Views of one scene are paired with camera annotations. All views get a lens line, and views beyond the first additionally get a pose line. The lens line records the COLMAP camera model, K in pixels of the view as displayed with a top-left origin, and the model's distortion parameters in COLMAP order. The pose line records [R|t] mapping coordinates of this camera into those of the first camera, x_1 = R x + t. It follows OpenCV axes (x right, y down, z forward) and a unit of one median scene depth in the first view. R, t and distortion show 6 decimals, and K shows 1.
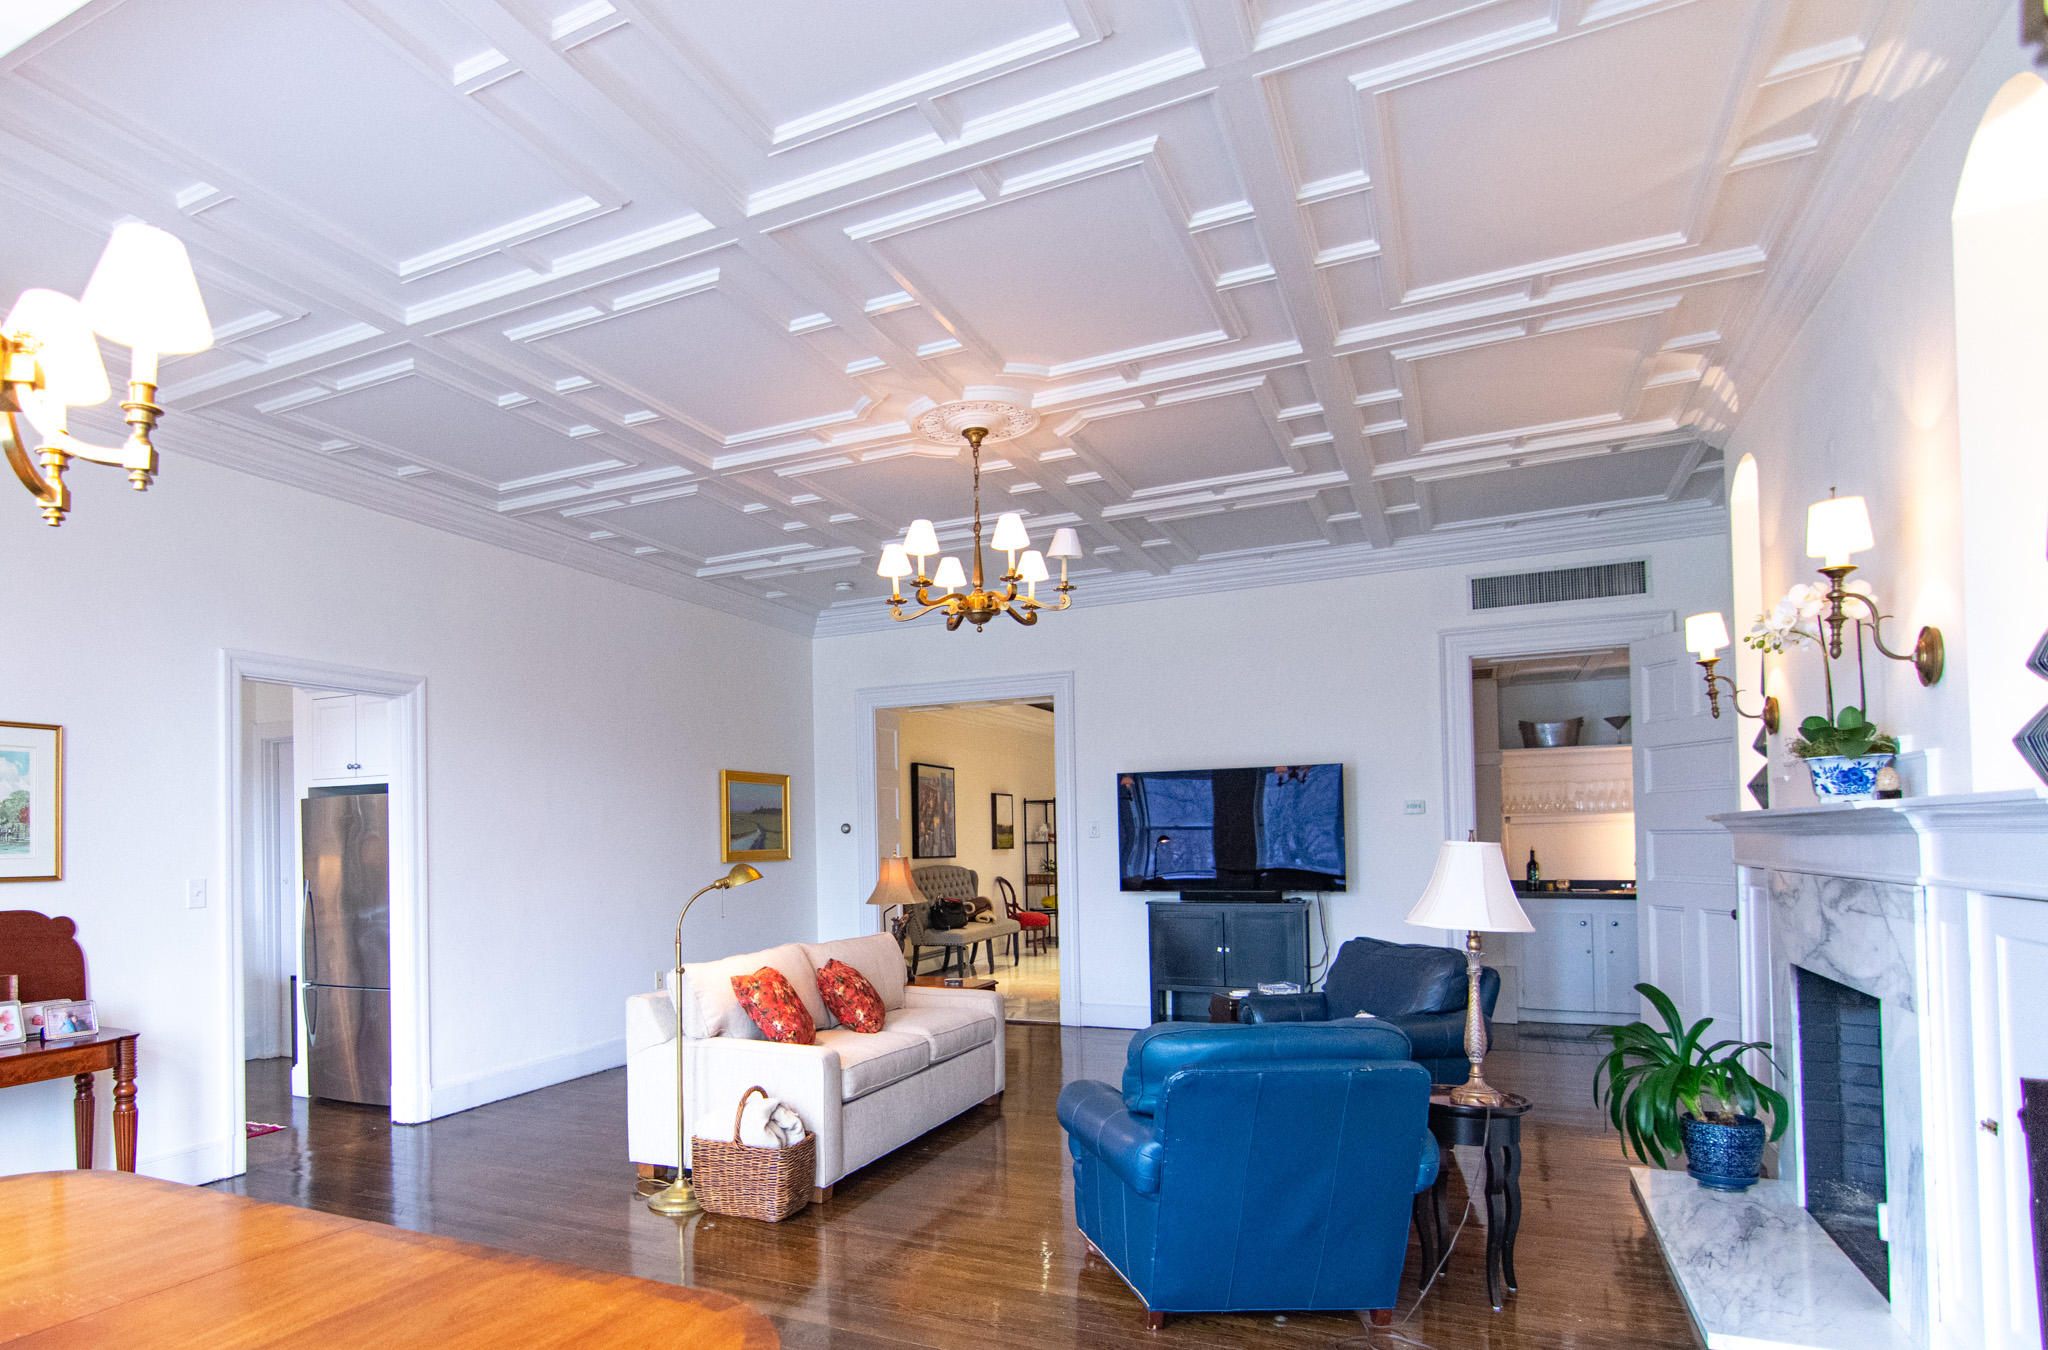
lens RADIAL K [[1124.6, 0, 878.4], [0, 1124.6, 812.7], [0, 0, 1]] dist [0.000304, 0.000993]
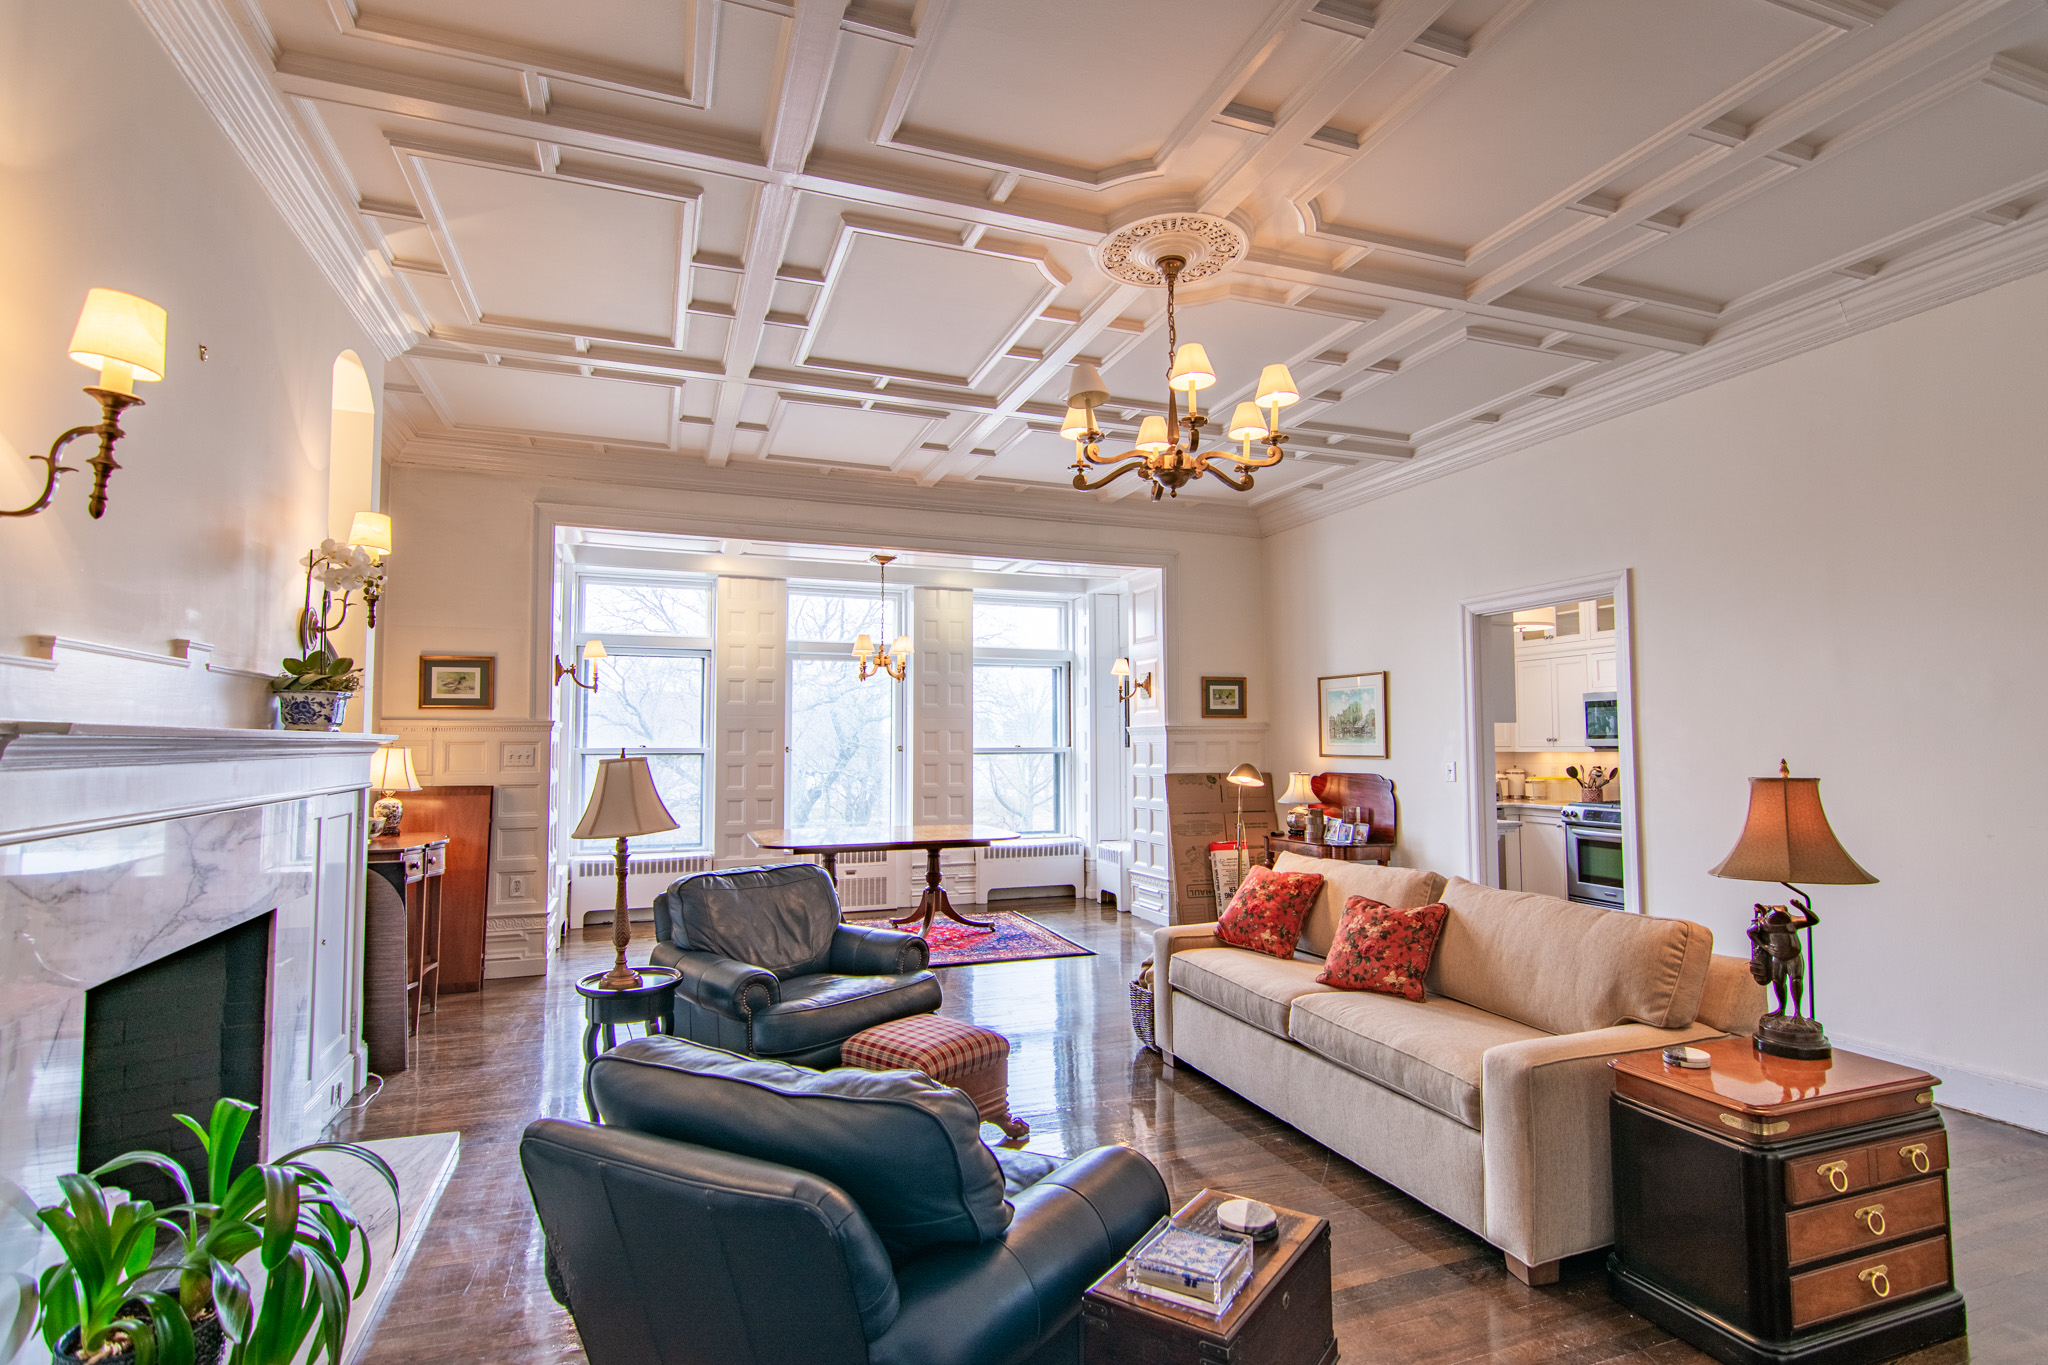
lens RADIAL K [[995.0, 0, 1029.0], [0, 995.0, 691.3], [0, 0, 1]] dist [-0.005393, 0.003878]
pose [[-0.680480, -0.019517, -0.732507, 0.464880], [0.035700, 0.997575, -0.059745, 0.015006], [0.731897, -0.066806, -0.678133, 0.932560]]
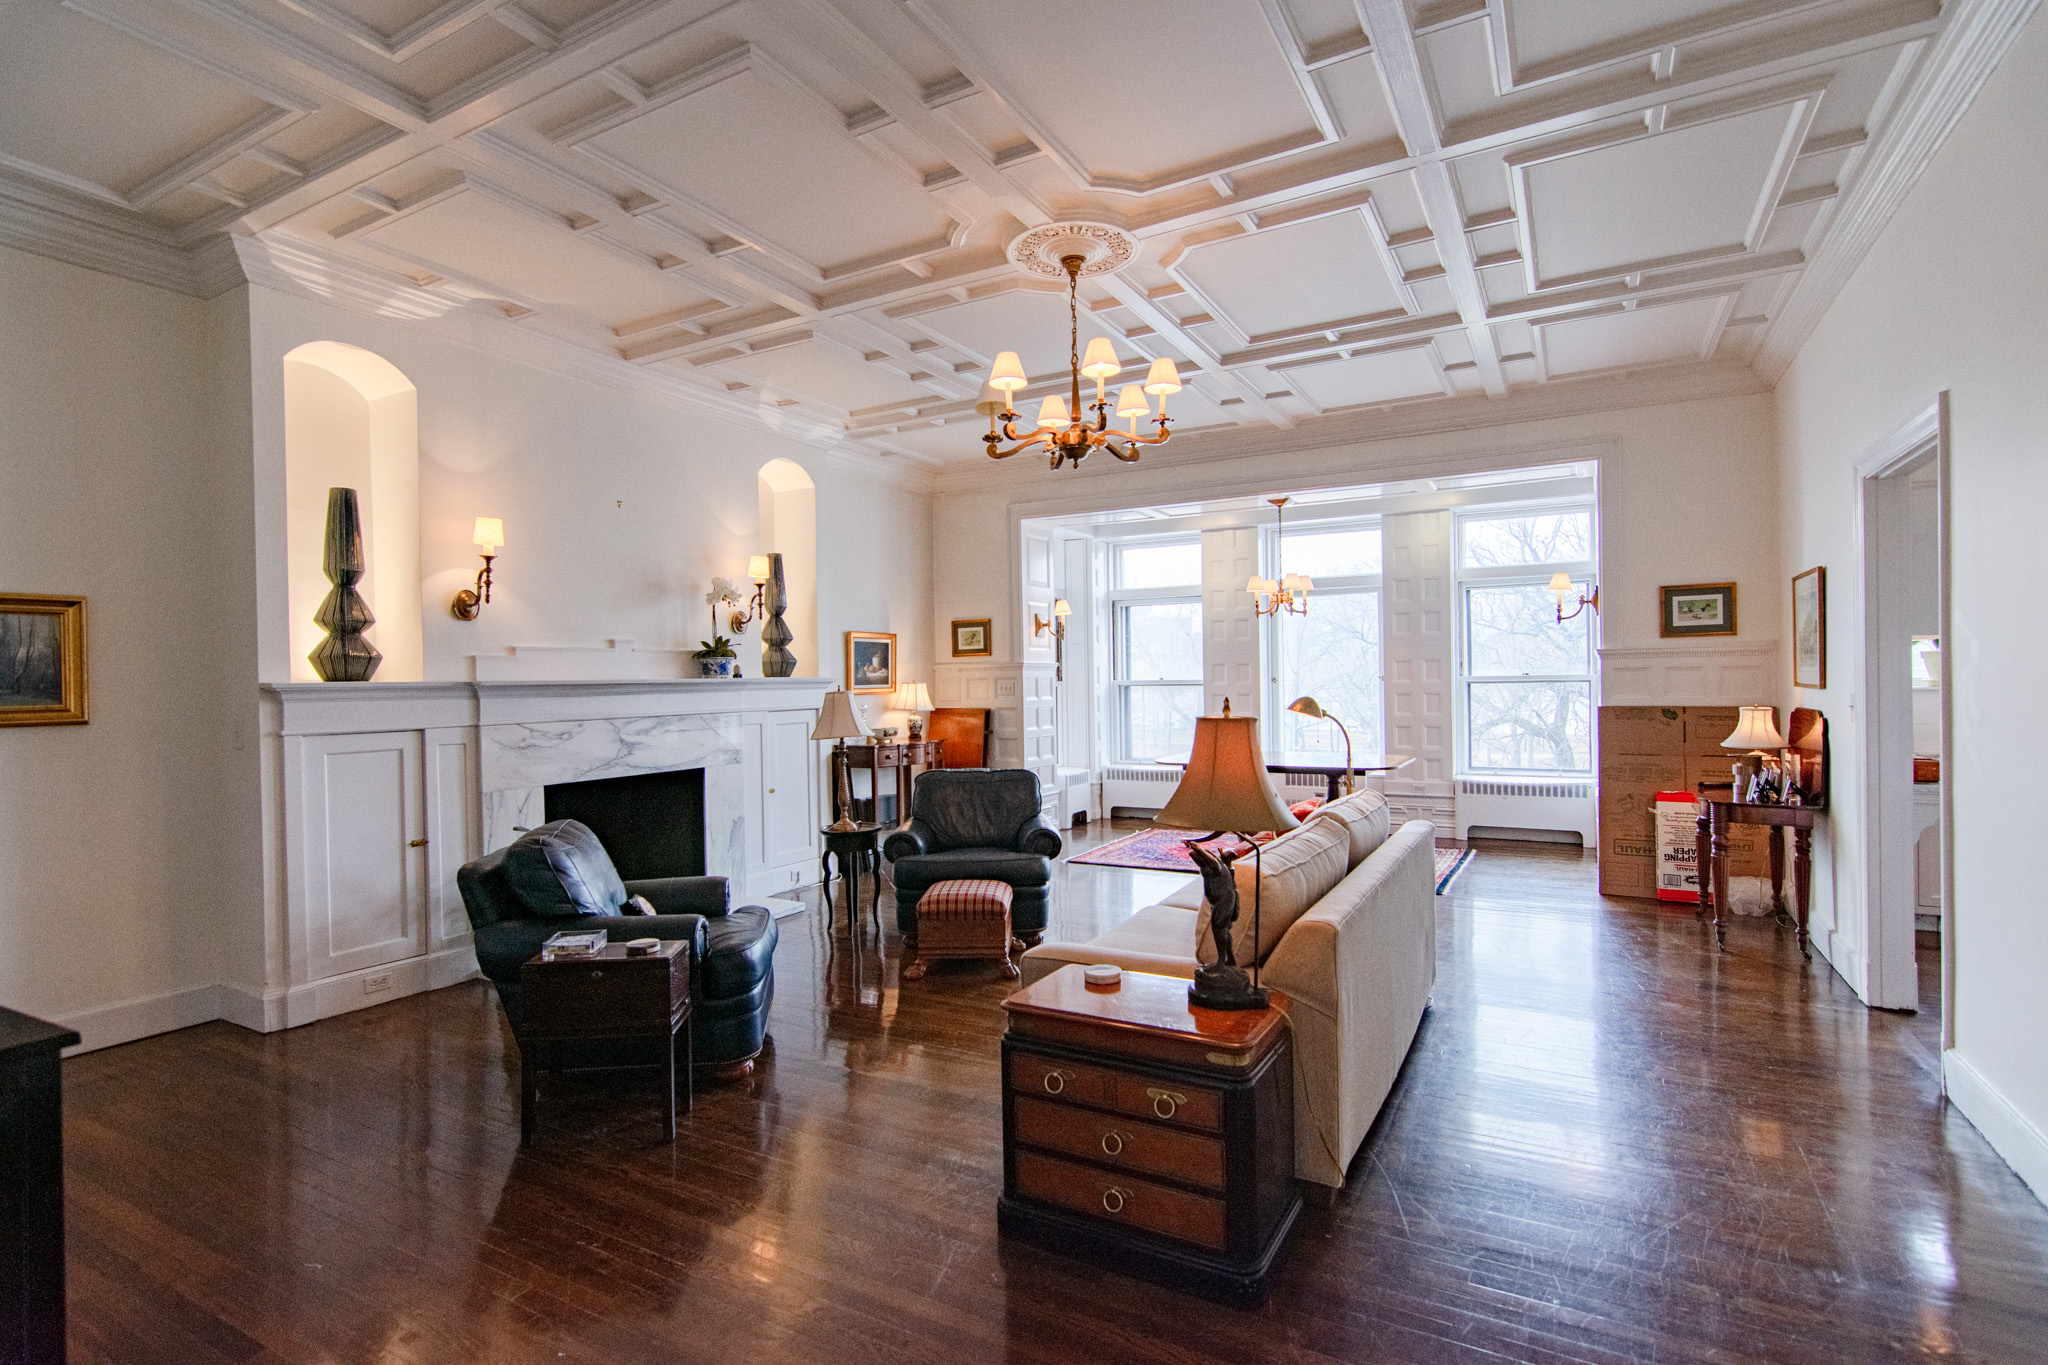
lens RADIAL K [[995.0, 0, 1024.0], [0, 995.0, 693.5], [0, 0, 1]] dist [-0.005393, 0.003878]
pose [[-0.998085, 0.033676, 0.051879, 0.063797], [0.032920, 0.999340, -0.015355, 0.029427], [-0.052362, -0.013617, -0.998535, 1.227638]]
